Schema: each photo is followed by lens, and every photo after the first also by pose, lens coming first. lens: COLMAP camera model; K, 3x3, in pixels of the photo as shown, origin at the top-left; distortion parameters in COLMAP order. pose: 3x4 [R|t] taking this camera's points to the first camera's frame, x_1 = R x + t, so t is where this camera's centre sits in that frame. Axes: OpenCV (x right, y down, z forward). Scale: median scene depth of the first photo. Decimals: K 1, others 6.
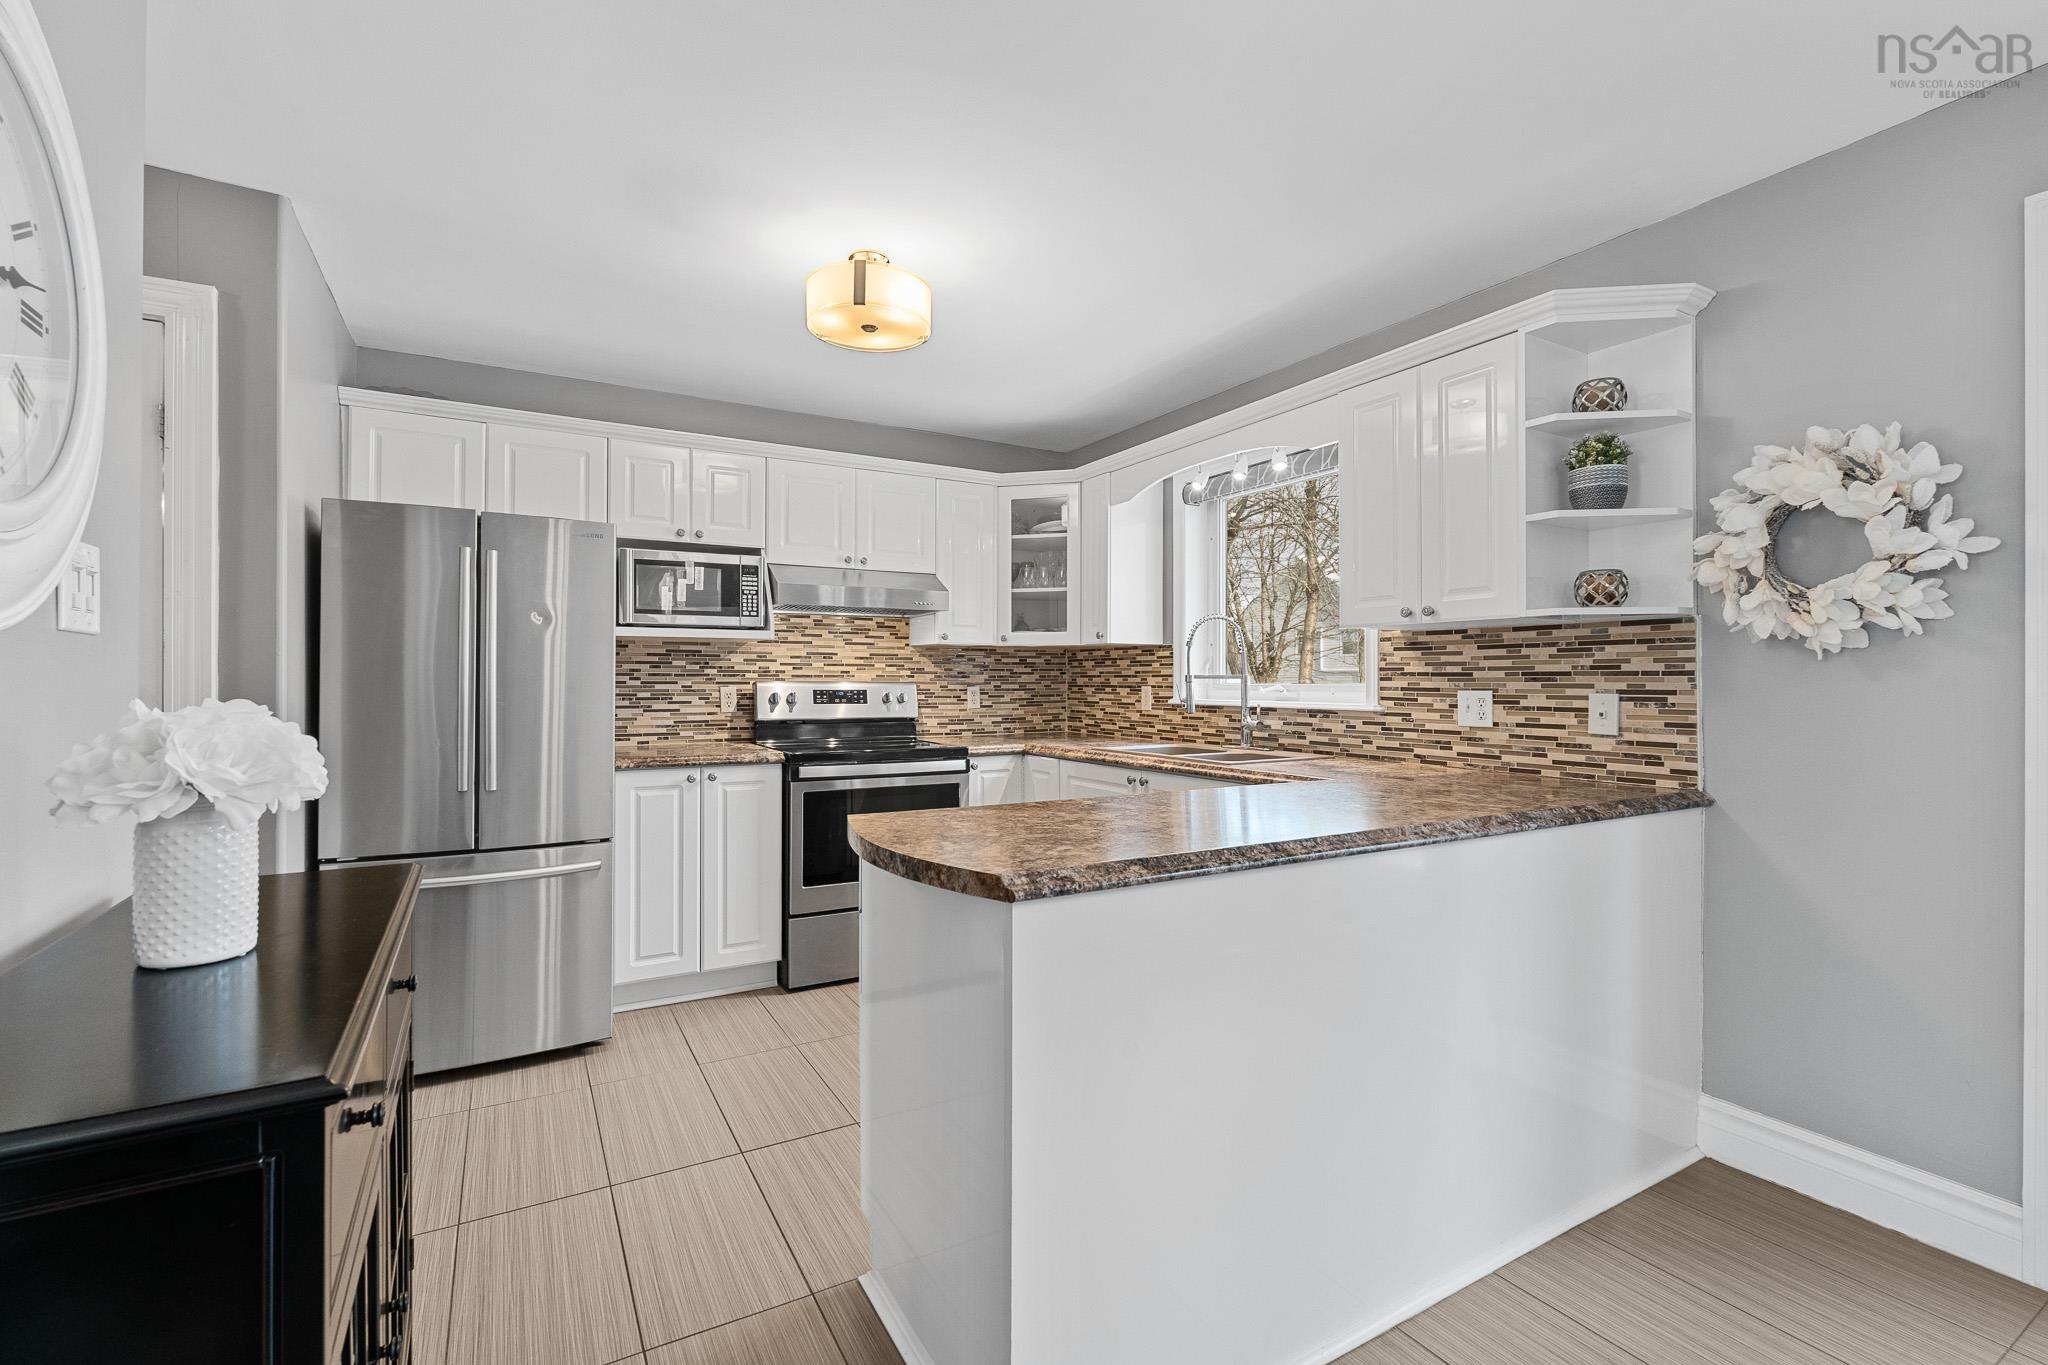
lens RADIAL K [[901.9, 0, 1029.2], [0, 901.9, 676.9], [0, 0, 1]] dist [-0.002514, 0.000280]
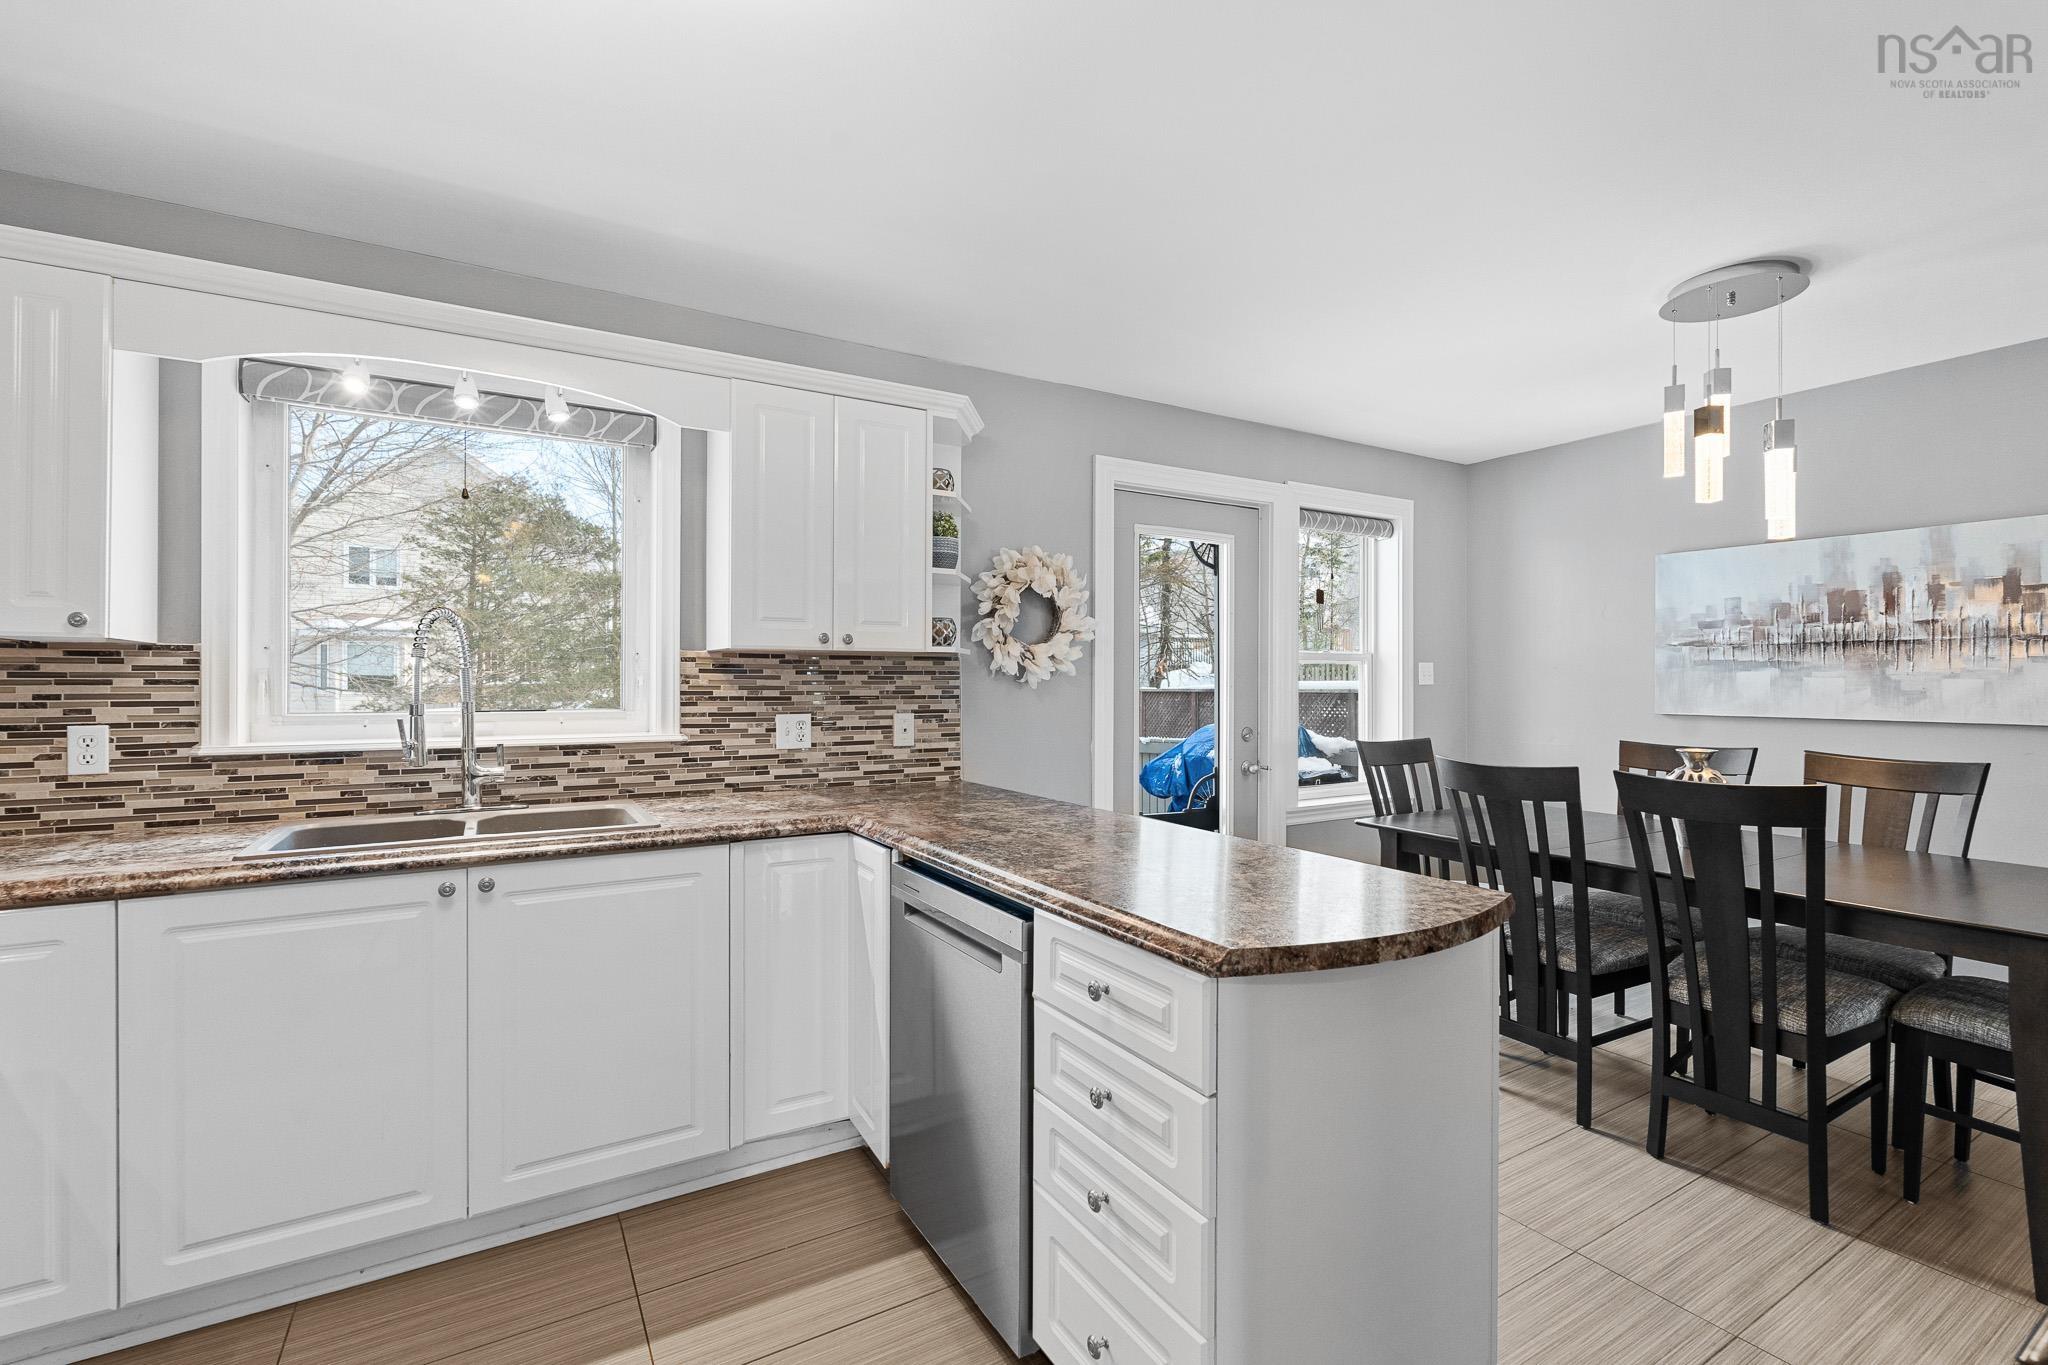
lens RADIAL K [[899.5, 0, 1025.3], [0, 899.5, 679.5], [0, 0, 1]] dist [-0.006198, 0.000563]
pose [[-0.007817, 0.000702, 0.999969, -0.398440], [-0.004754, 0.999988, -0.000739, -0.018317], [-0.999958, -0.004760, -0.007814, 0.545291]]
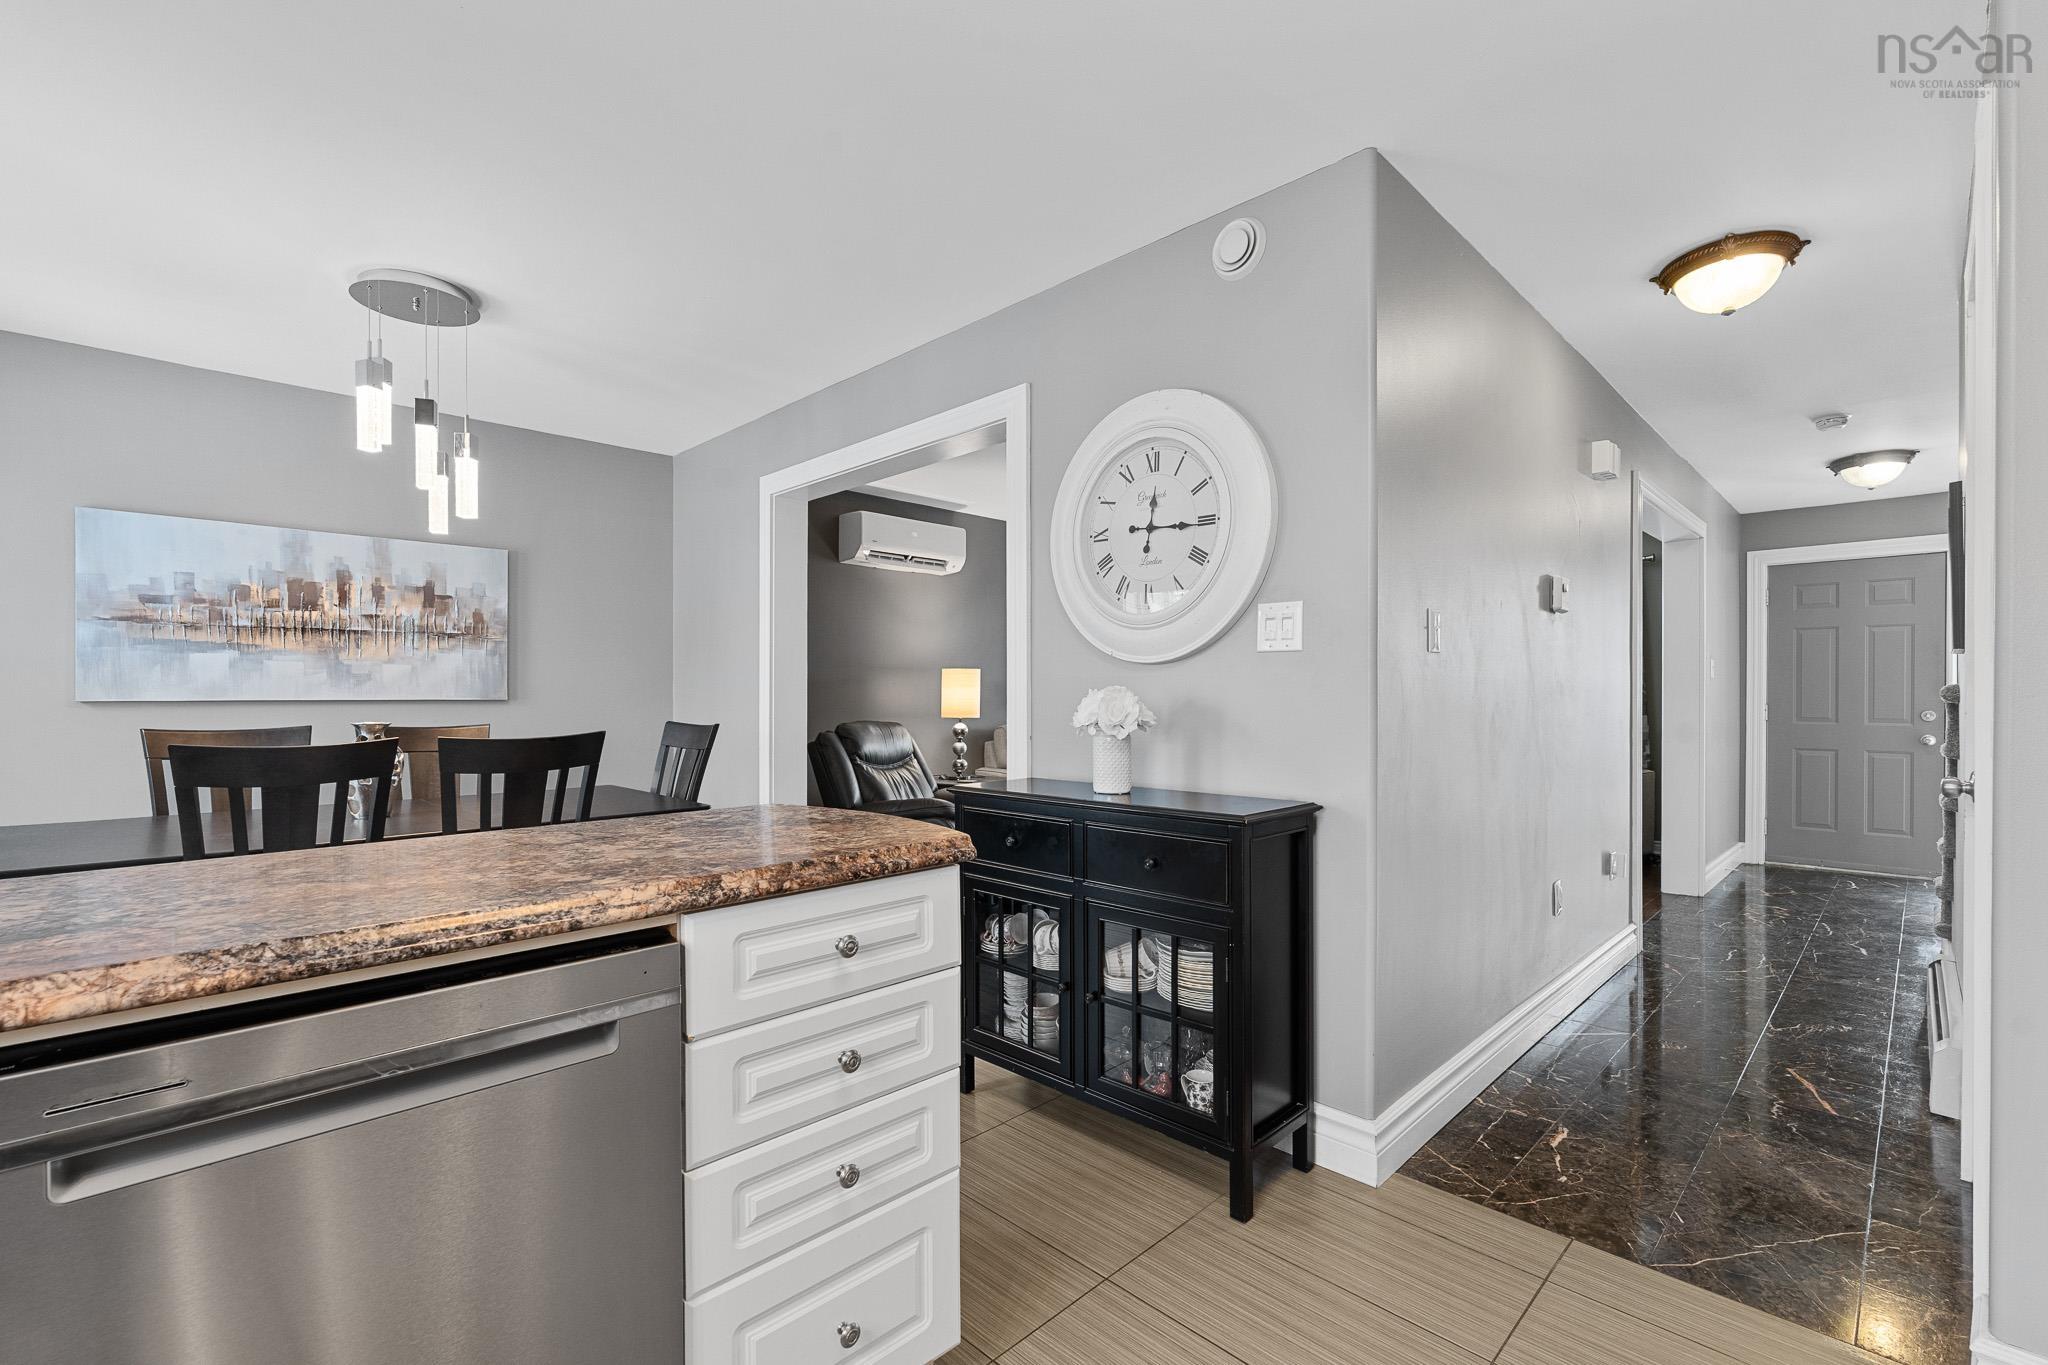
lens RADIAL K [[899.3, 0, 1017.9], [0, 899.3, 695.2], [0, 0, 1]] dist [-0.001313, -0.000121]
pose [[-0.968257, 0.000251, -0.249956, -0.018785], [0.000587, 0.999999, -0.001271, 0.013060], [0.249956, -0.001377, -0.968256, 0.848596]]
